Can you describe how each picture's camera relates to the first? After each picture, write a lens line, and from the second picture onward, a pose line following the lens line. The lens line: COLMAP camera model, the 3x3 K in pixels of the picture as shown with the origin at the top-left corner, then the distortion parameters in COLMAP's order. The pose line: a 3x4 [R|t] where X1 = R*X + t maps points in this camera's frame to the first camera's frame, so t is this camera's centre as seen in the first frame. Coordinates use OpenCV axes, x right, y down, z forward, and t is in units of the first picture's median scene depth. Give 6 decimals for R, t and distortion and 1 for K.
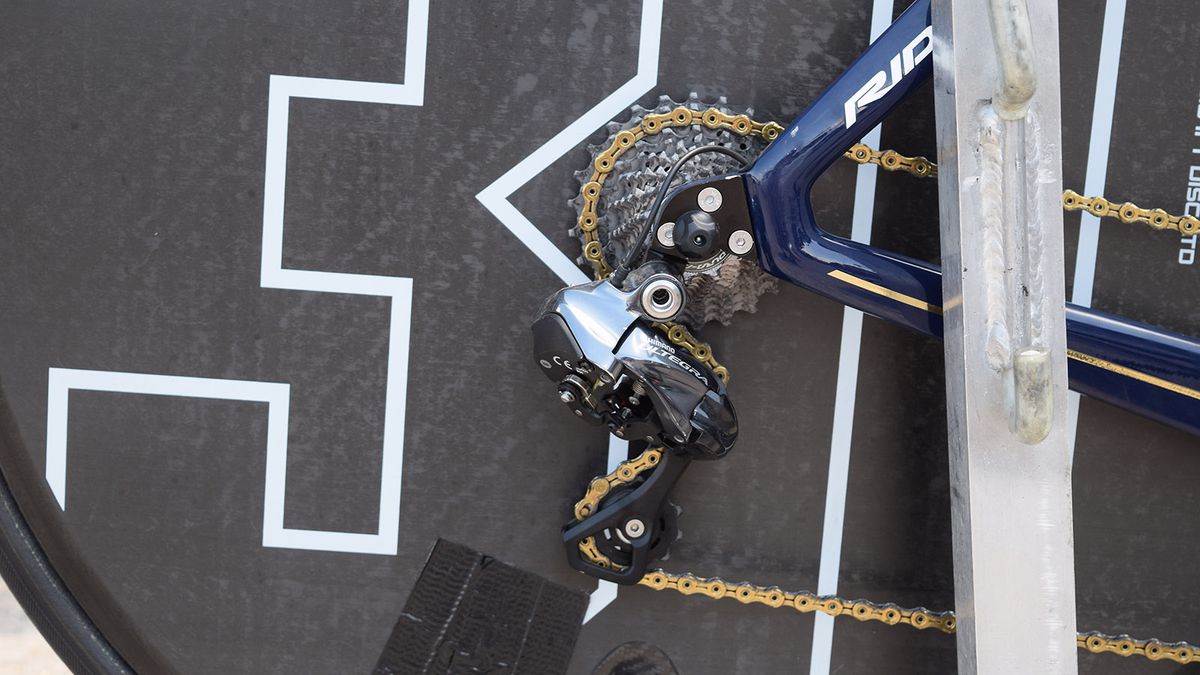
lens RADIAL K [[2457.7, 0, 599.4], [0, 2457.7, 338.2], [0, 0, 1]] dist [0.035641, 0.000000]
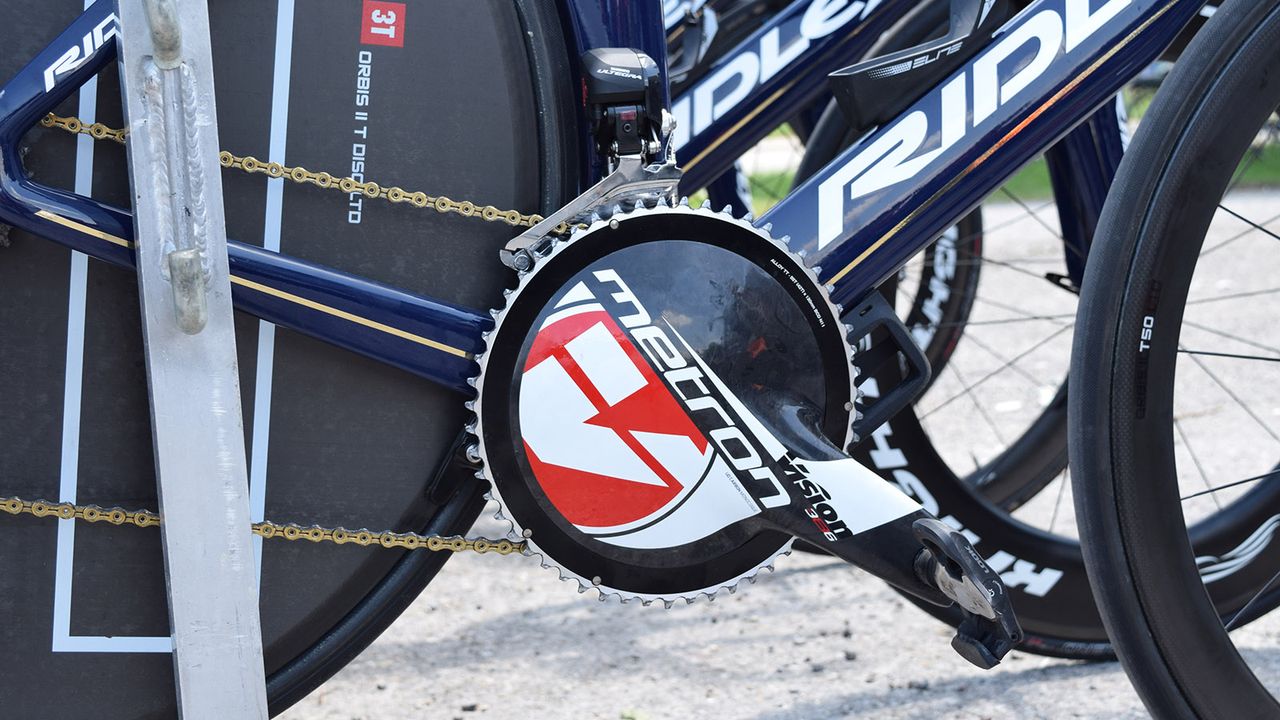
lens RADIAL K [[1932.8, 0, 641.0], [0, 1932.8, 358.9], [0, 0, 1]] dist [0.025231, 0.000000]
pose [[0.970516, -0.020850, 0.240133, 0.152686], [0.044287, 0.994716, -0.092619, 0.145771], [-0.236933, 0.100523, 0.966311, 0.025940]]
